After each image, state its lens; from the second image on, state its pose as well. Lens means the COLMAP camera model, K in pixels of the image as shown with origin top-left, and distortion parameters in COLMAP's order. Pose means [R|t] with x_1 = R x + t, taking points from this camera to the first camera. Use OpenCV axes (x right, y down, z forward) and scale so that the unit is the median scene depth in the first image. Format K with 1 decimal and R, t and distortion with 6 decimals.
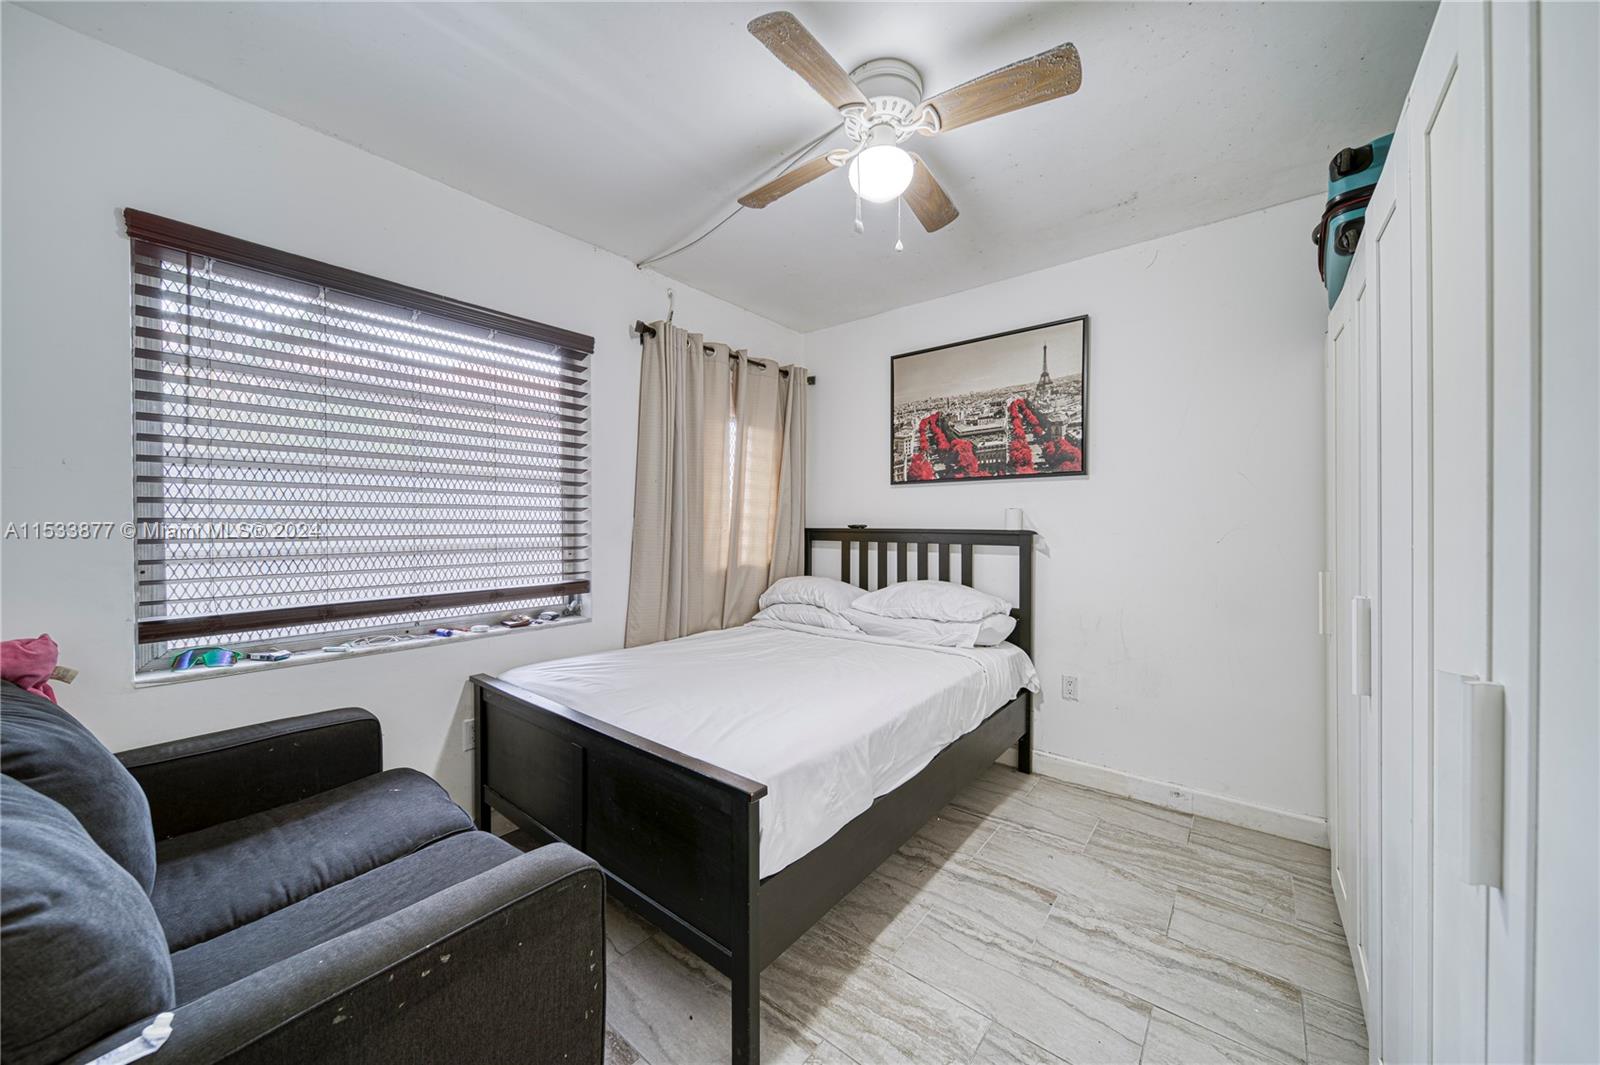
lens RADIAL K [[560.0, 0, 802.2], [0, 560.0, 526.5], [0, 0, 1]] dist [0.000200, -0.001146]
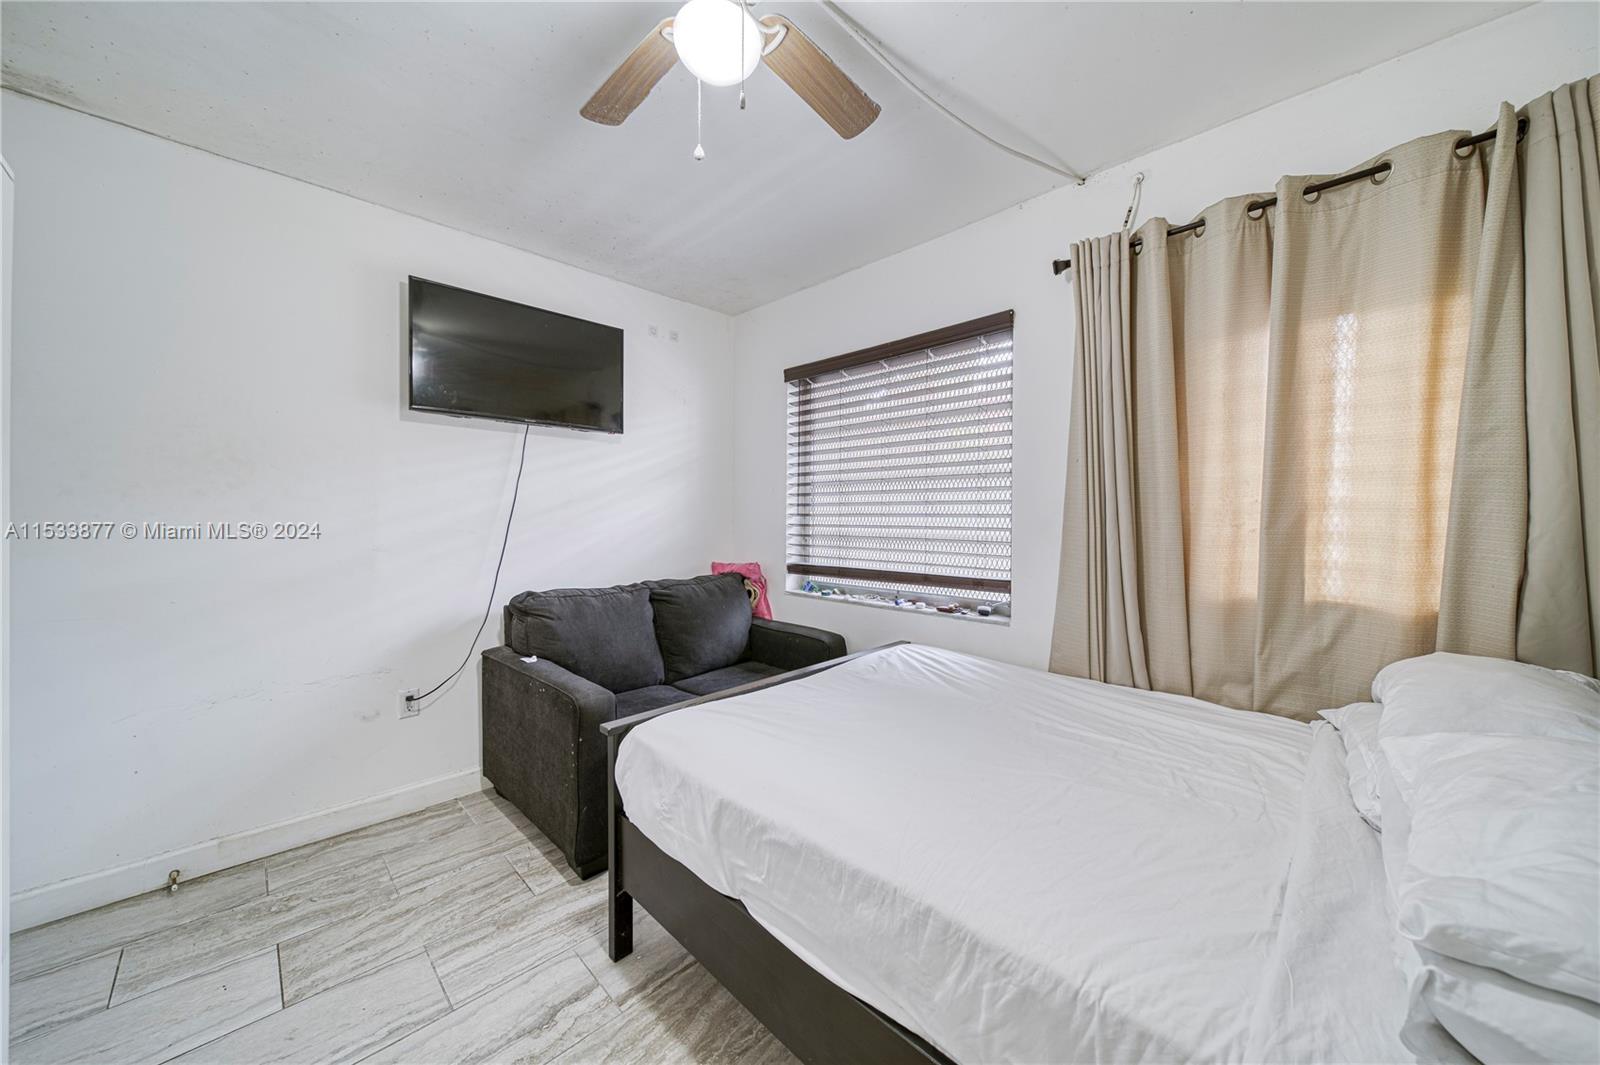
lens RADIAL K [[560.0, 0, 802.4], [0, 560.0, 520.1], [0, 0, 1]] dist [0.000200, -0.001146]
pose [[-0.094044, 0.007010, -0.995543, 0.673825], [-0.009073, 0.999928, 0.007898, -0.006012], [0.995527, 0.009775, -0.093974, 0.925053]]
